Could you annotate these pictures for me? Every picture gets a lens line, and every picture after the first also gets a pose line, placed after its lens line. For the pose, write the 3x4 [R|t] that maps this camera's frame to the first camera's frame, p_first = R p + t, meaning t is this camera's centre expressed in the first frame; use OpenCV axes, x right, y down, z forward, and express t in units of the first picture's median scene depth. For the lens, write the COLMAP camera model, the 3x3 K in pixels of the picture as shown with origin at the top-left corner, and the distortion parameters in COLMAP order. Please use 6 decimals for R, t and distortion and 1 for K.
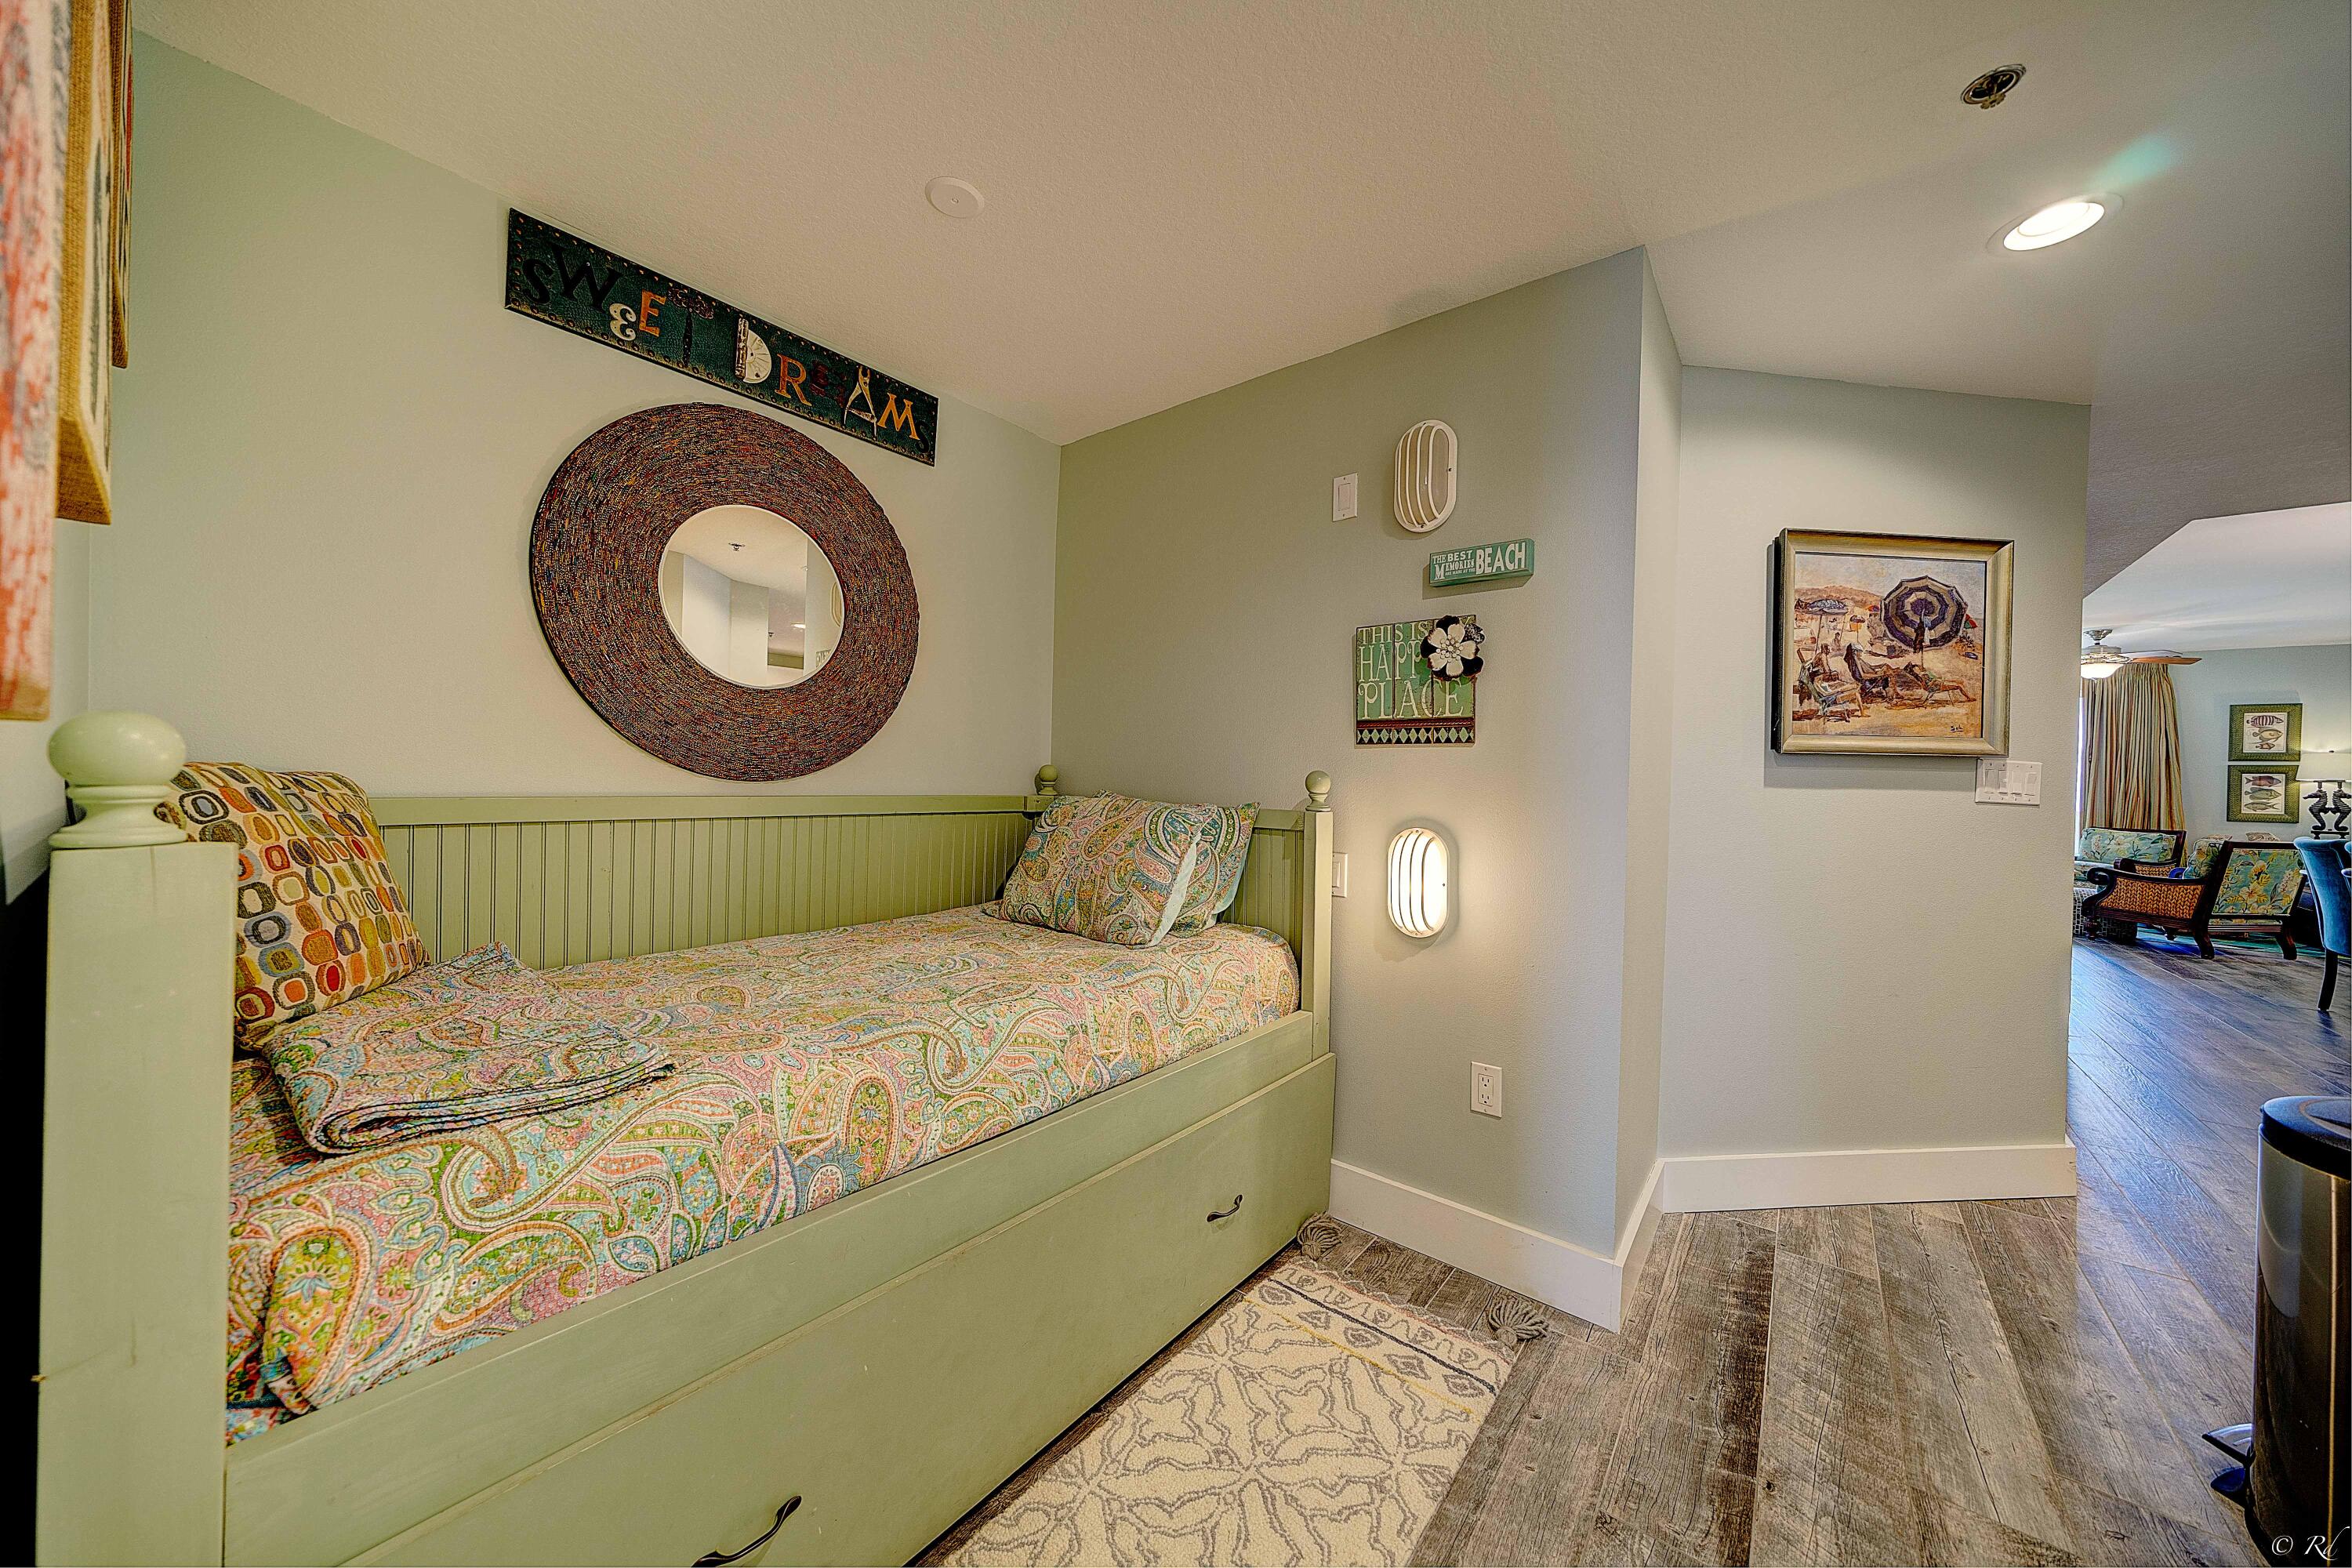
lens RADIAL K [[796.8, 0, 1171.5], [0, 796.8, 782.2], [0, 0, 1]] dist [-0.008225, 0.000004]
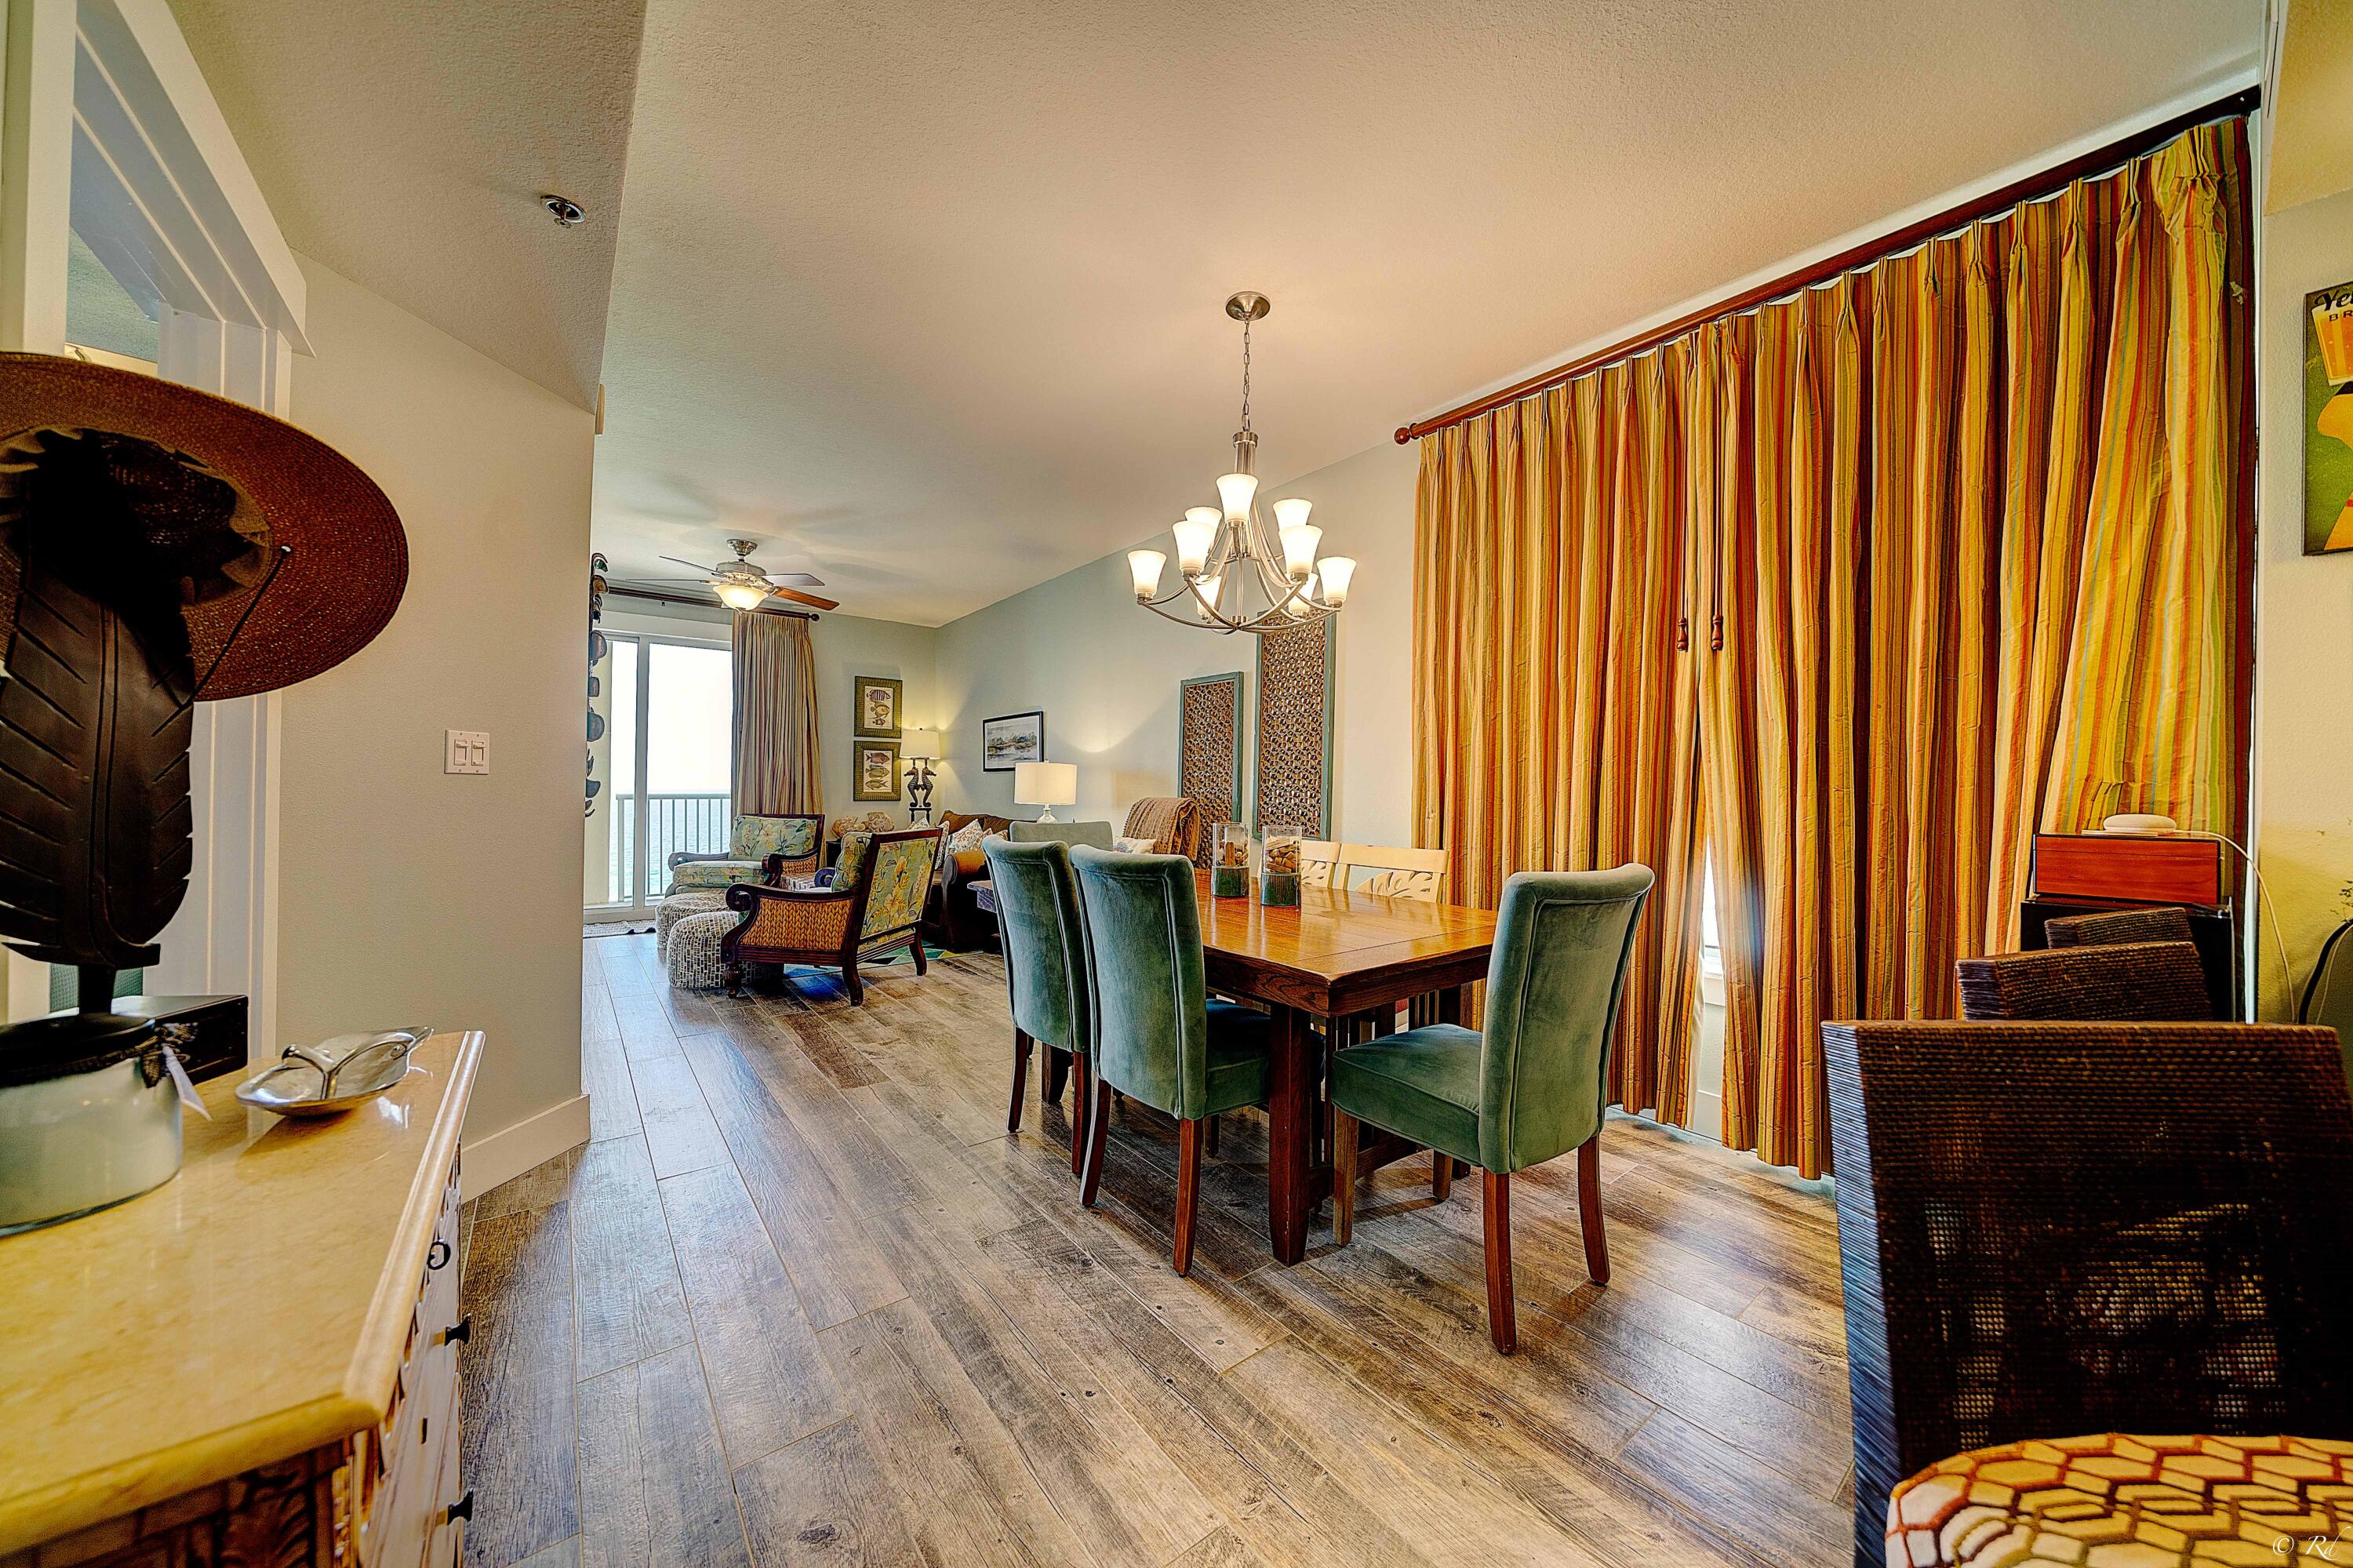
lens RADIAL K [[797.2, 0, 1172.0], [0, 797.2, 782.2], [0, 0, 1]] dist [-0.008225, 0.000004]
pose [[0.230750, -0.015061, 0.972897, 0.546038], [0.001486, 0.999884, 0.015126, 0.014339], [-0.973012, -0.002044, 0.230745, 0.440844]]
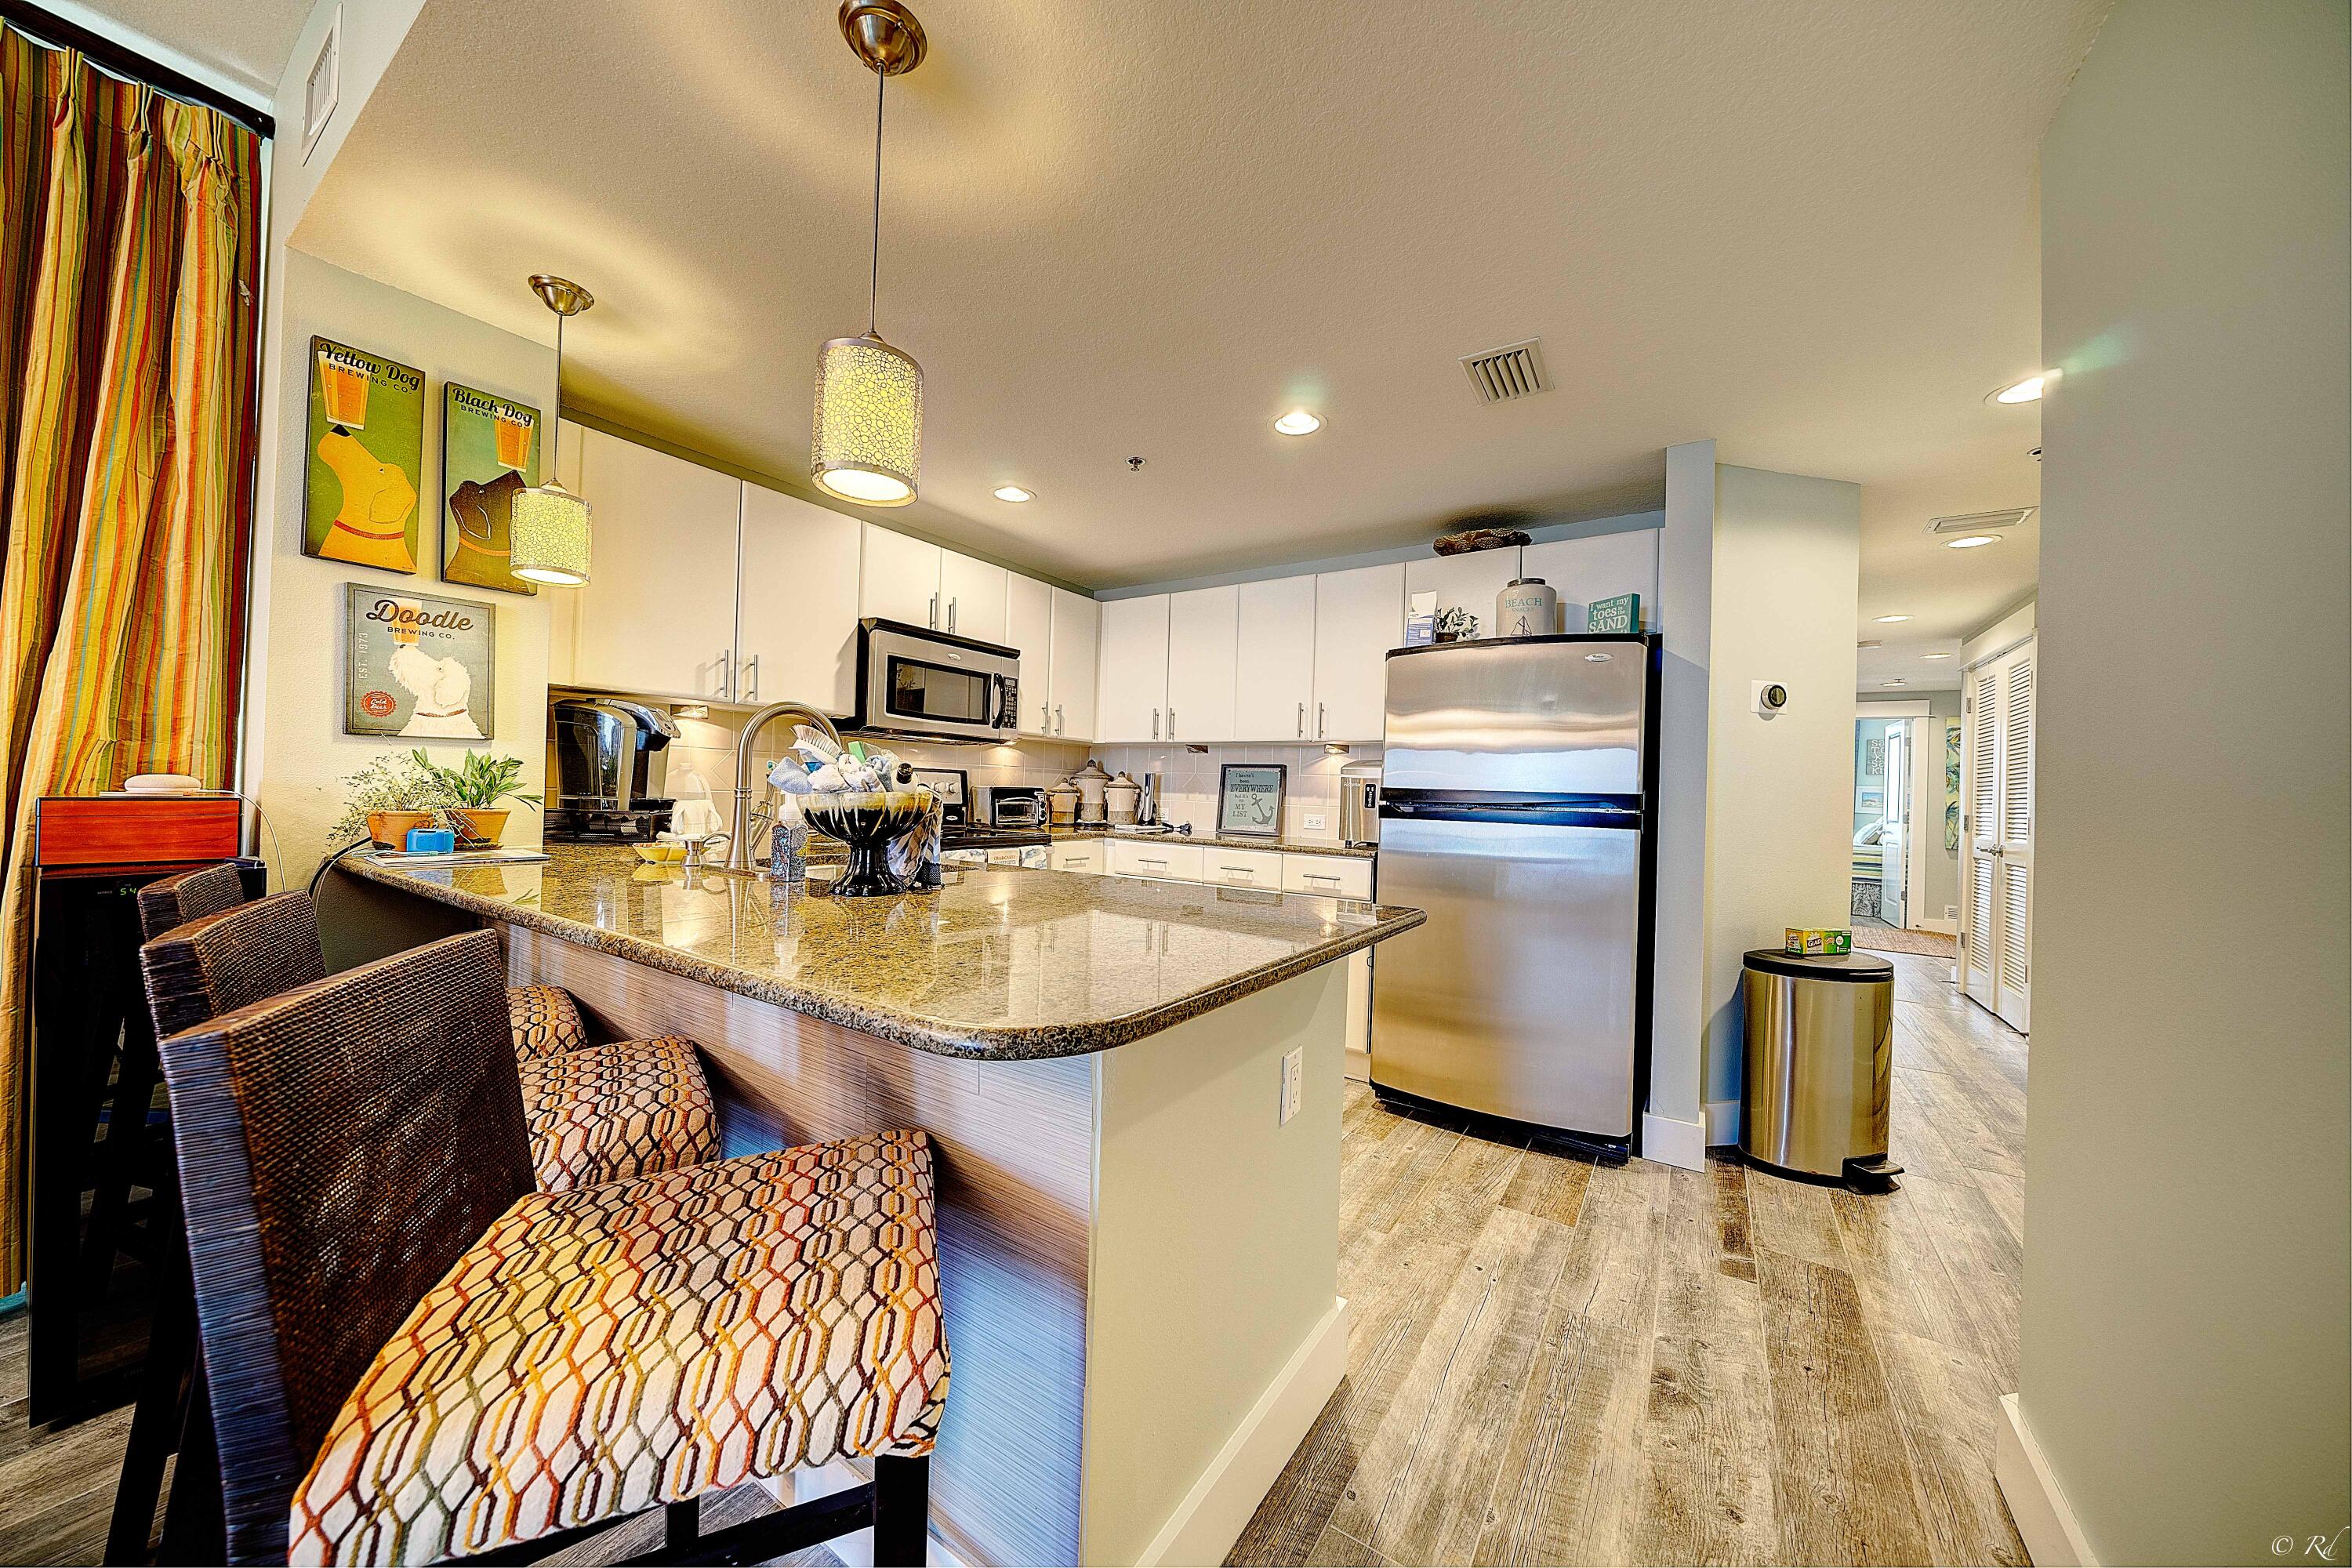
lens RADIAL K [[796.8, 0, 1171.5], [0, 796.8, 782.2], [0, 0, 1]] dist [-0.008225, 0.000004]
pose [[-0.995217, -0.050655, -0.083524, 0.686013], [-0.051161, 0.998683, 0.003928, 0.012791], [0.083215, 0.008182, -0.996498, 0.649343]]
